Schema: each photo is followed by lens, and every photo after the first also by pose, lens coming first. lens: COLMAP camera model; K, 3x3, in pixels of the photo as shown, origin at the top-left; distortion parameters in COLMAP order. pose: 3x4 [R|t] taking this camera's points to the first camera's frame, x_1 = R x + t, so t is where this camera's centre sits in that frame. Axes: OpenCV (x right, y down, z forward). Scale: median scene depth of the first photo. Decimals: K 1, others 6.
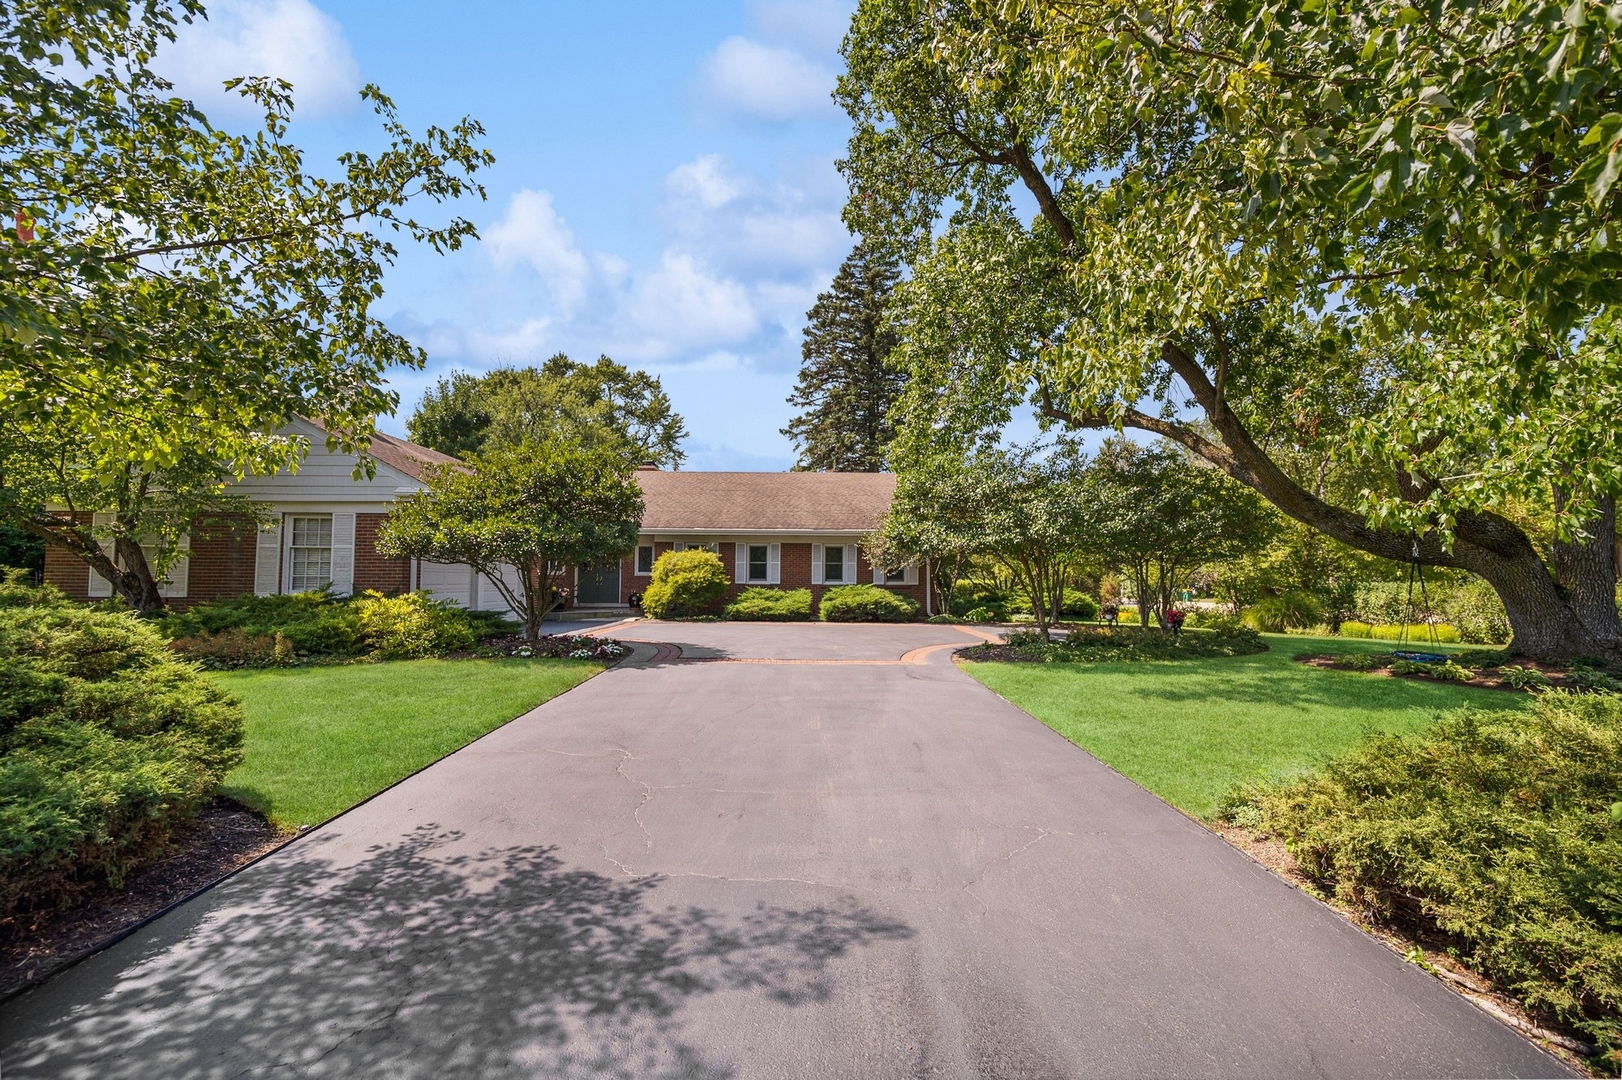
lens RADIAL K [[655.9, 0, 808.0], [0, 655.9, 541.3], [0, 0, 1]] dist [-0.000824, -0.000020]
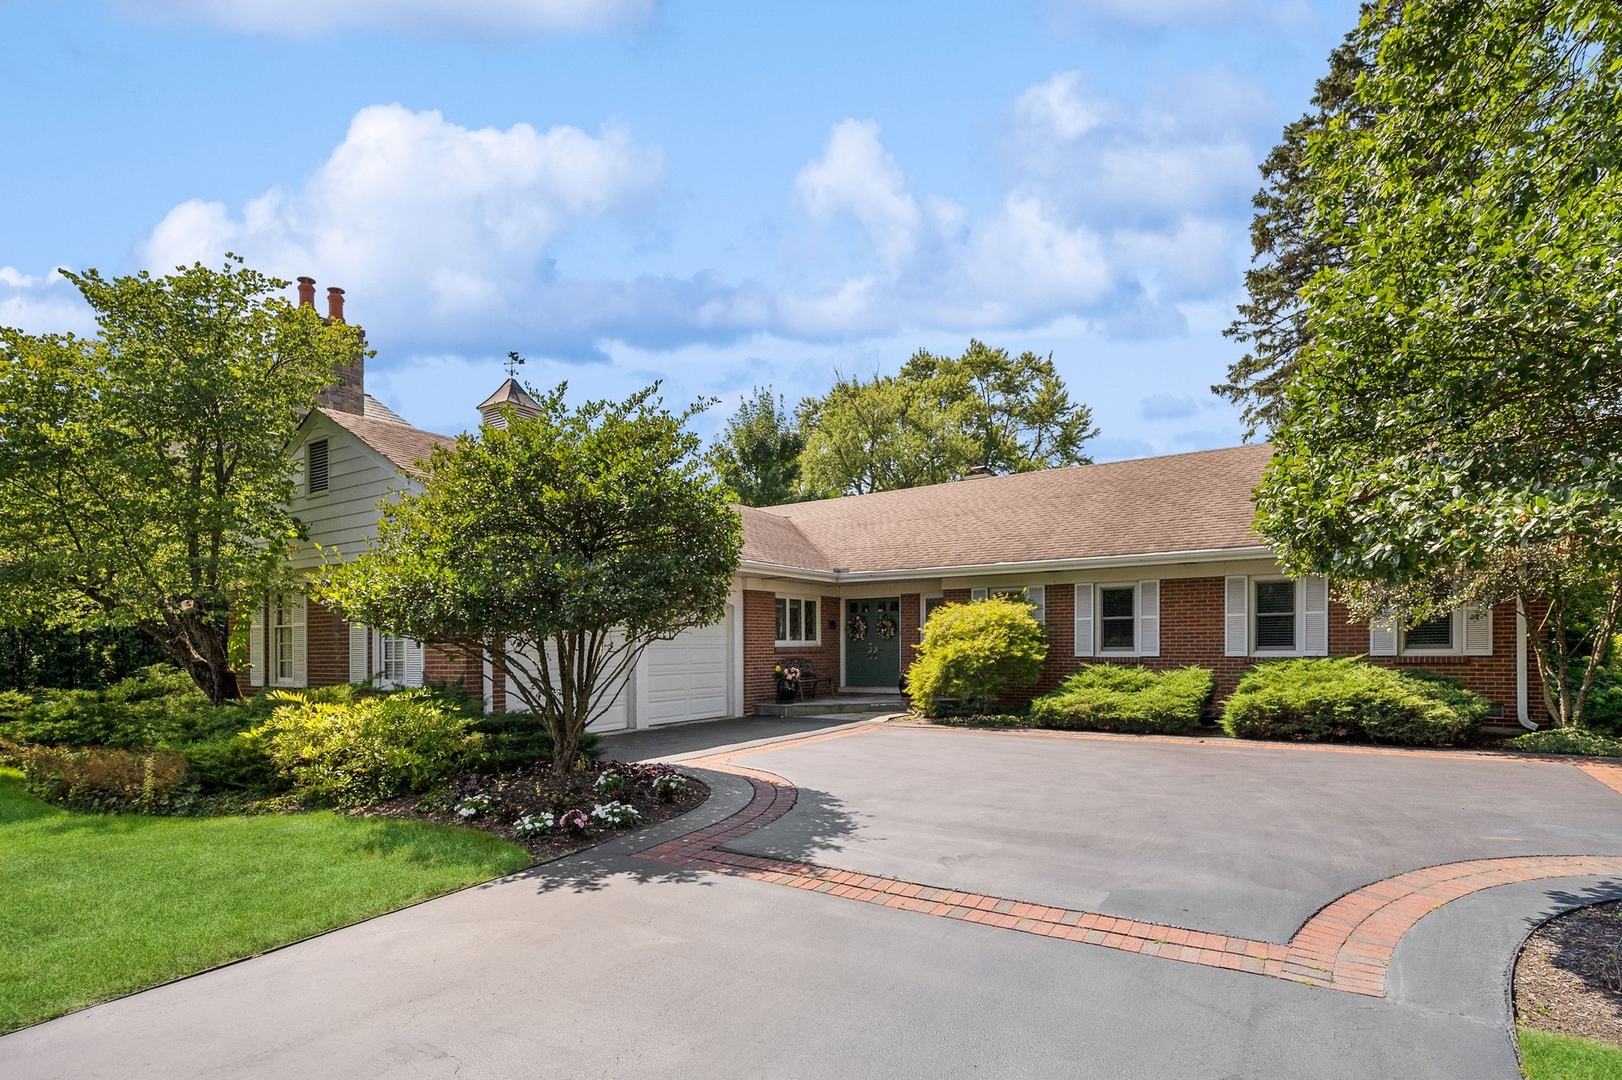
lens RADIAL K [[831.5, 0, 823.9], [0, 831.5, 642.3], [0, 0, 1]] dist [0.018039, -0.000532]
pose [[0.851644, -0.018677, -0.523788, 0.079303], [0.049535, 0.997760, 0.044961, 0.009436], [0.521775, -0.064237, 0.850661, 0.279485]]
